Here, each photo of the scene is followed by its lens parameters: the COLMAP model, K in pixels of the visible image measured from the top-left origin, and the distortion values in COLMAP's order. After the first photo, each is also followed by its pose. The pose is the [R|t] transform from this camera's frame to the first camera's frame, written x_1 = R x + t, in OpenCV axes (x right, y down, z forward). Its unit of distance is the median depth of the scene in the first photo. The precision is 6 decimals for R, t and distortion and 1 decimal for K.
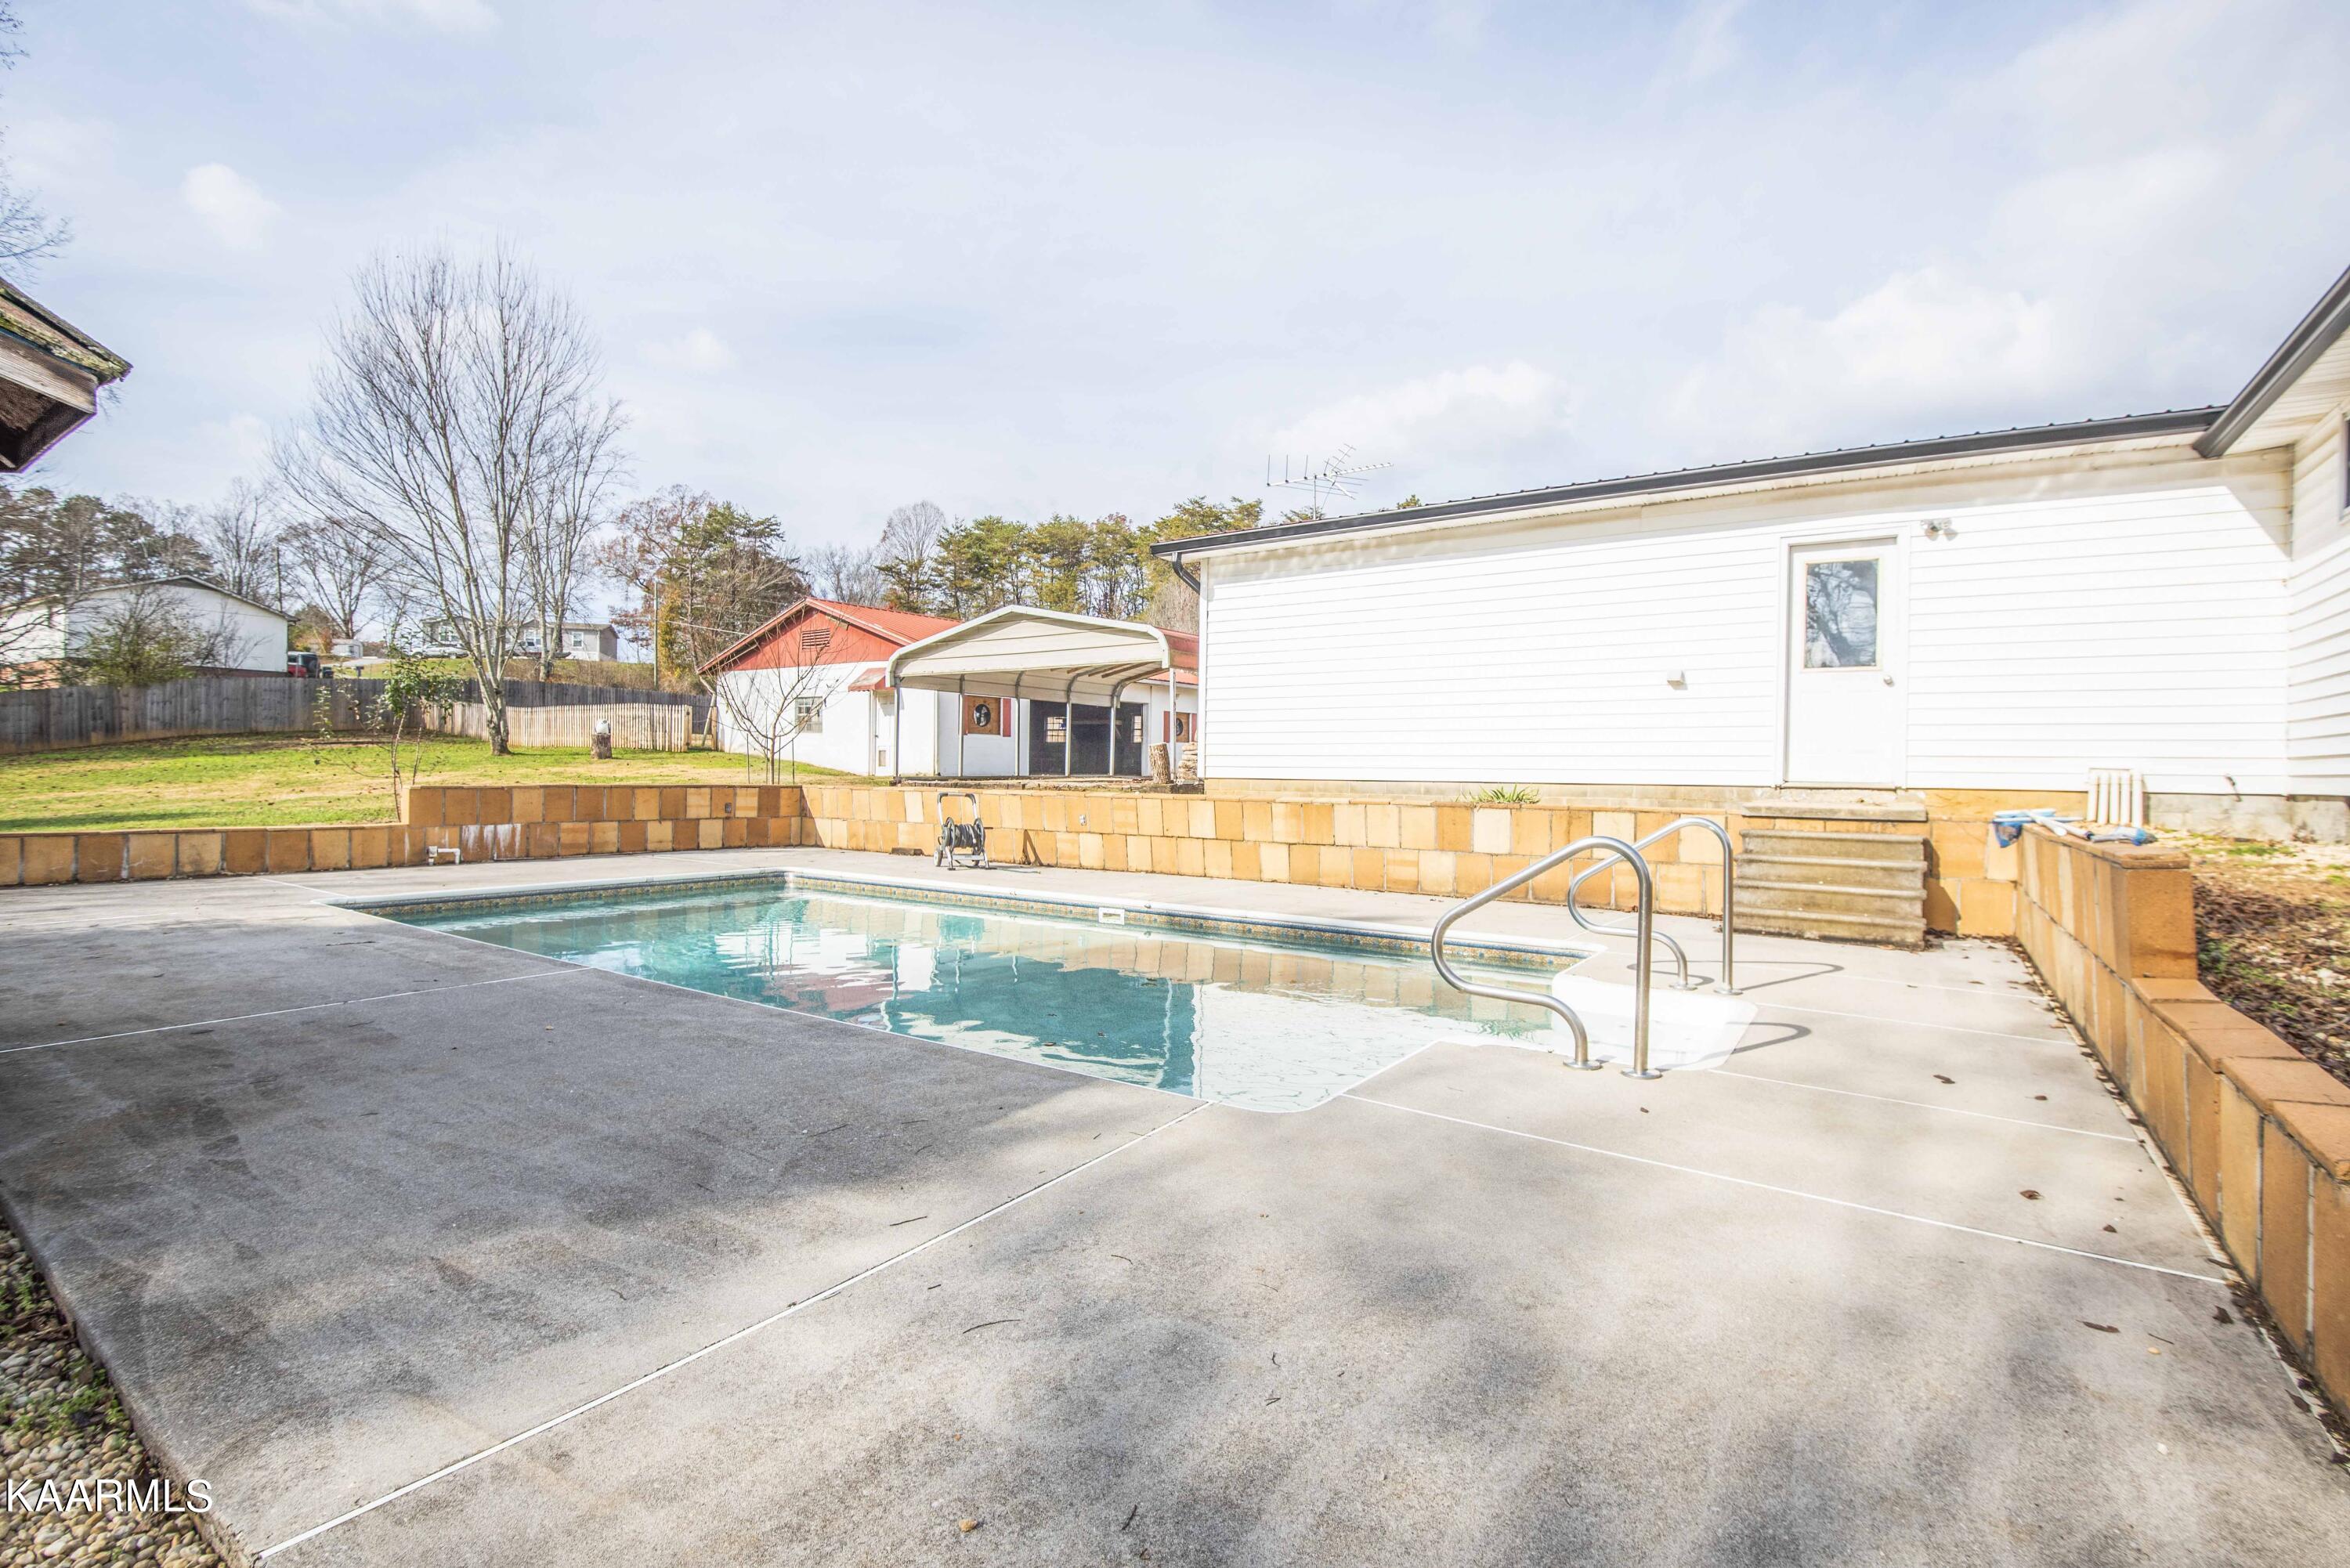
lens RADIAL K [[1078.8, 0, 1179.7], [0, 1078.8, 788.5], [0, 0, 1]] dist [-0.033893, -0.000660]
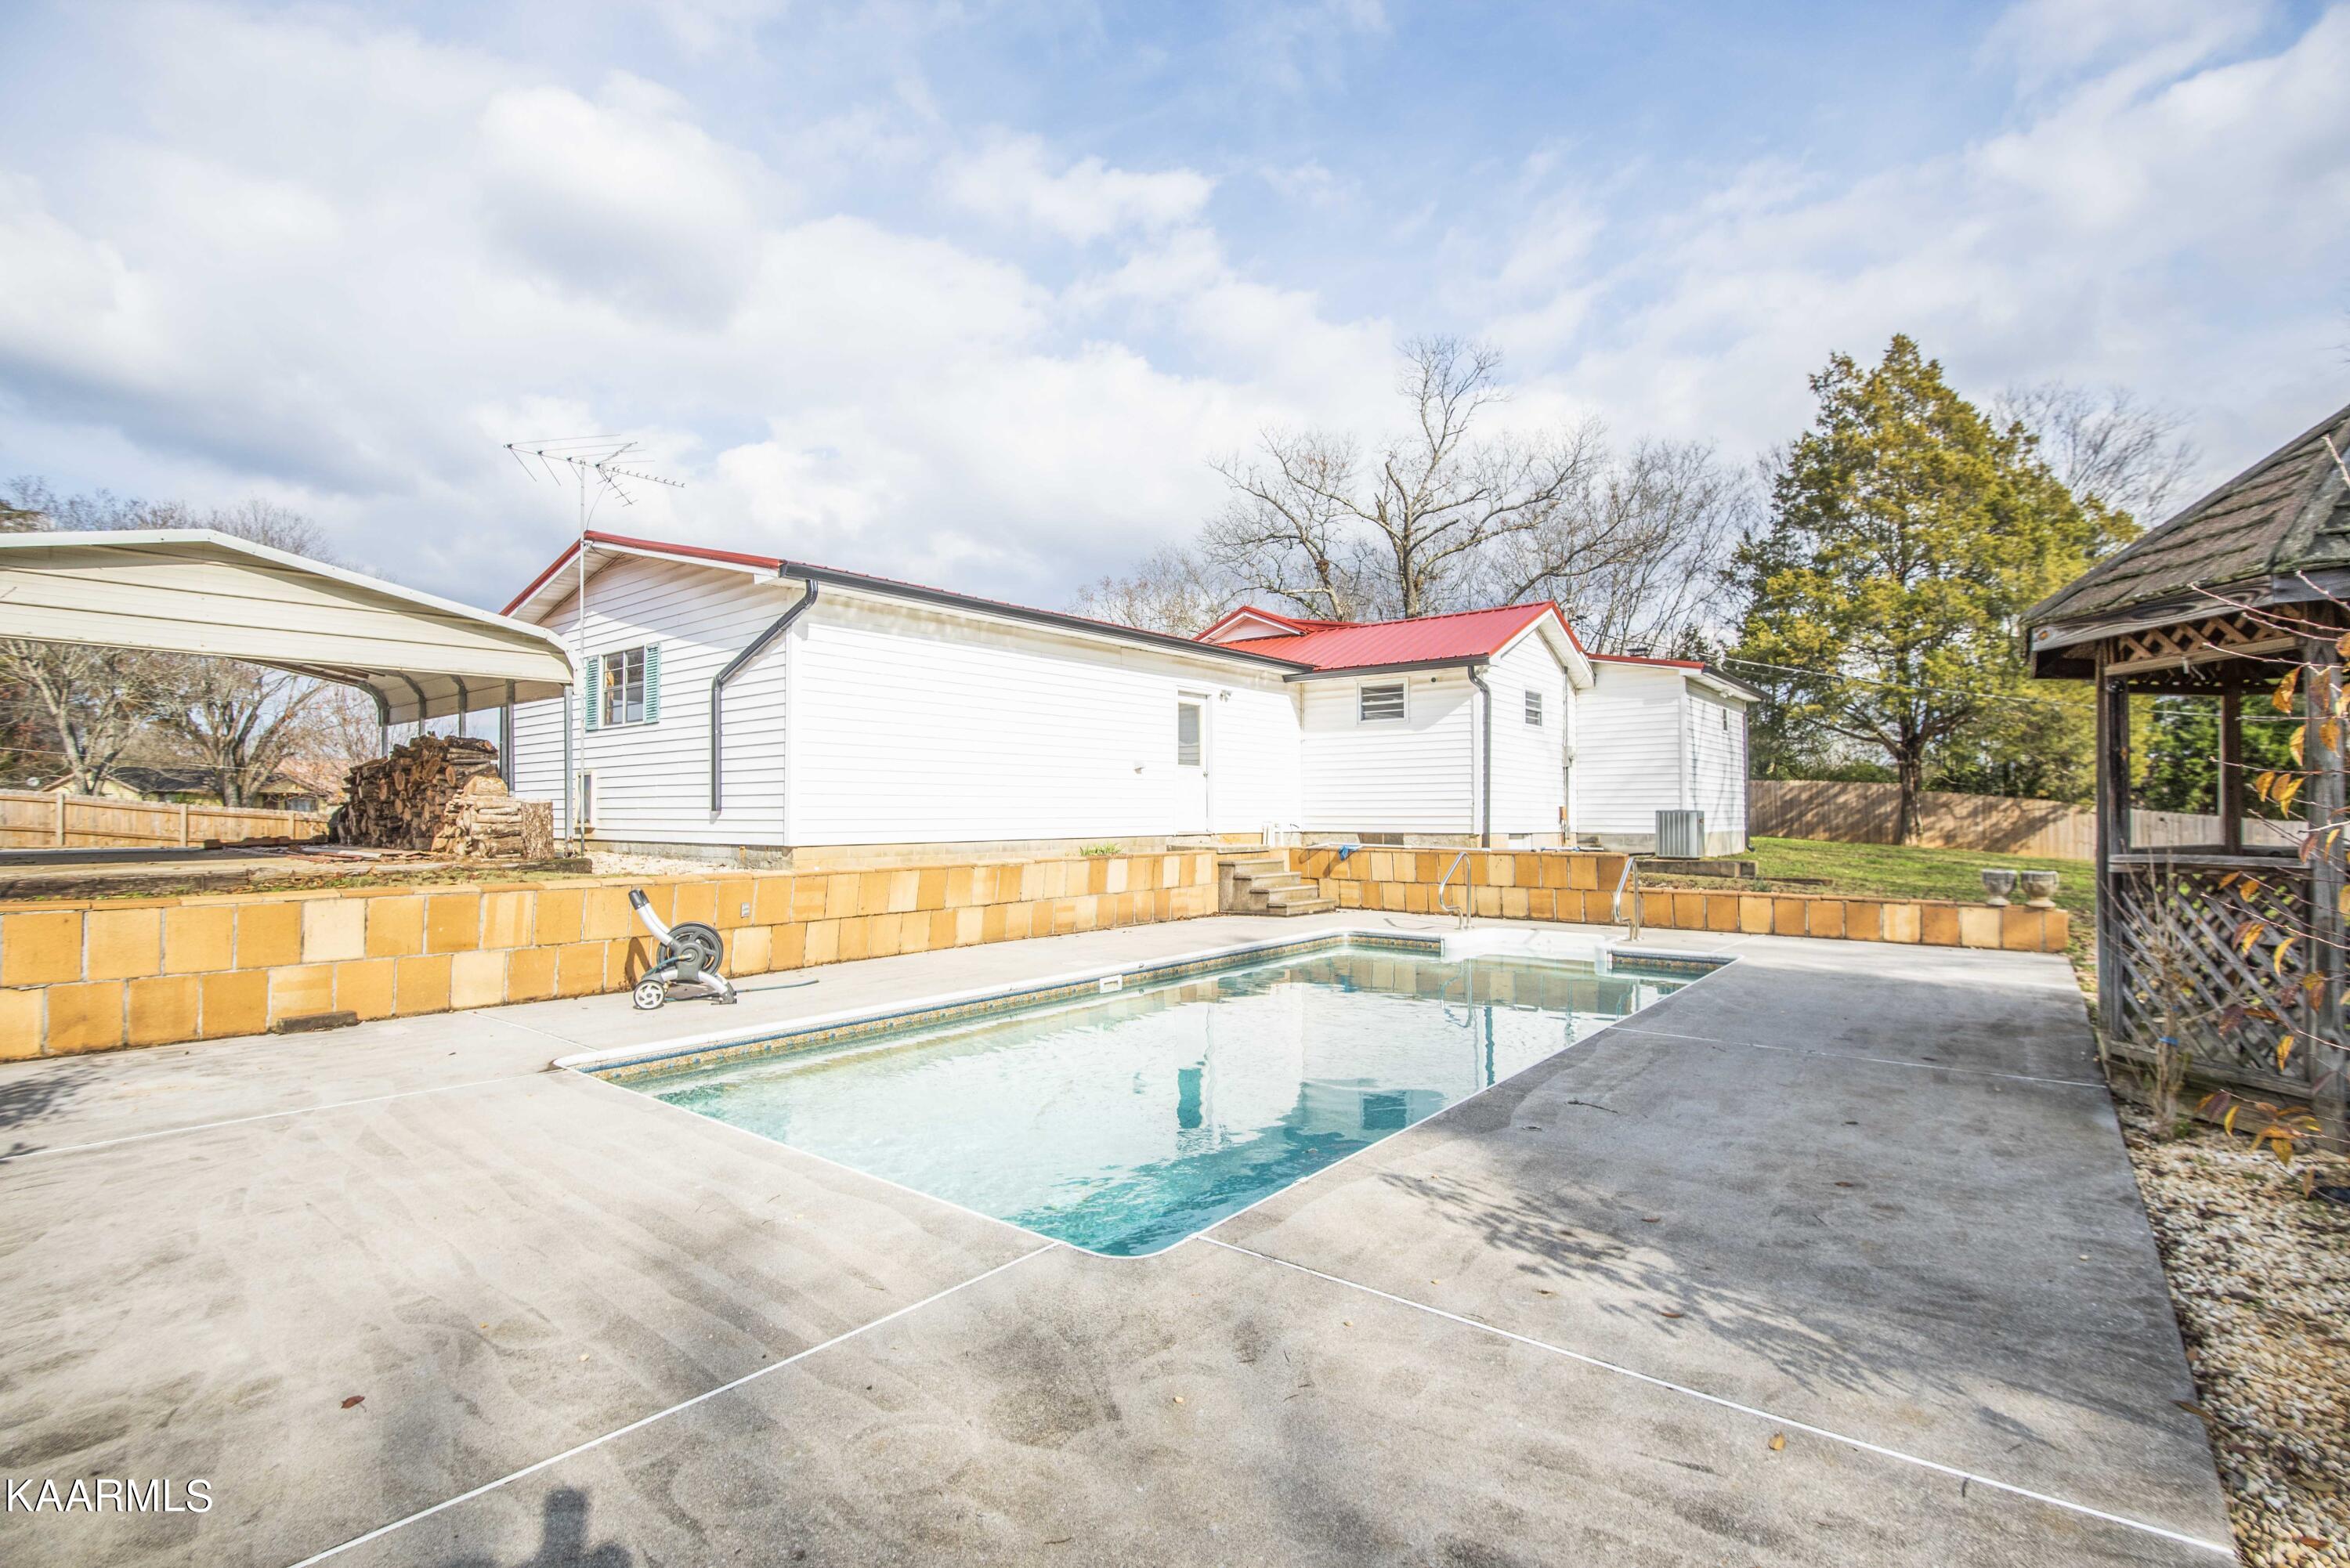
lens RADIAL K [[1078.8, 0, 1162.3], [0, 1078.8, 783.8], [0, 0, 1]] dist [-0.033893, -0.000660]
pose [[0.073109, 0.013063, 0.997238, -0.970485], [0.019362, 0.999707, -0.014514, -0.050458], [-0.997136, 0.020369, 0.072835, 0.782649]]
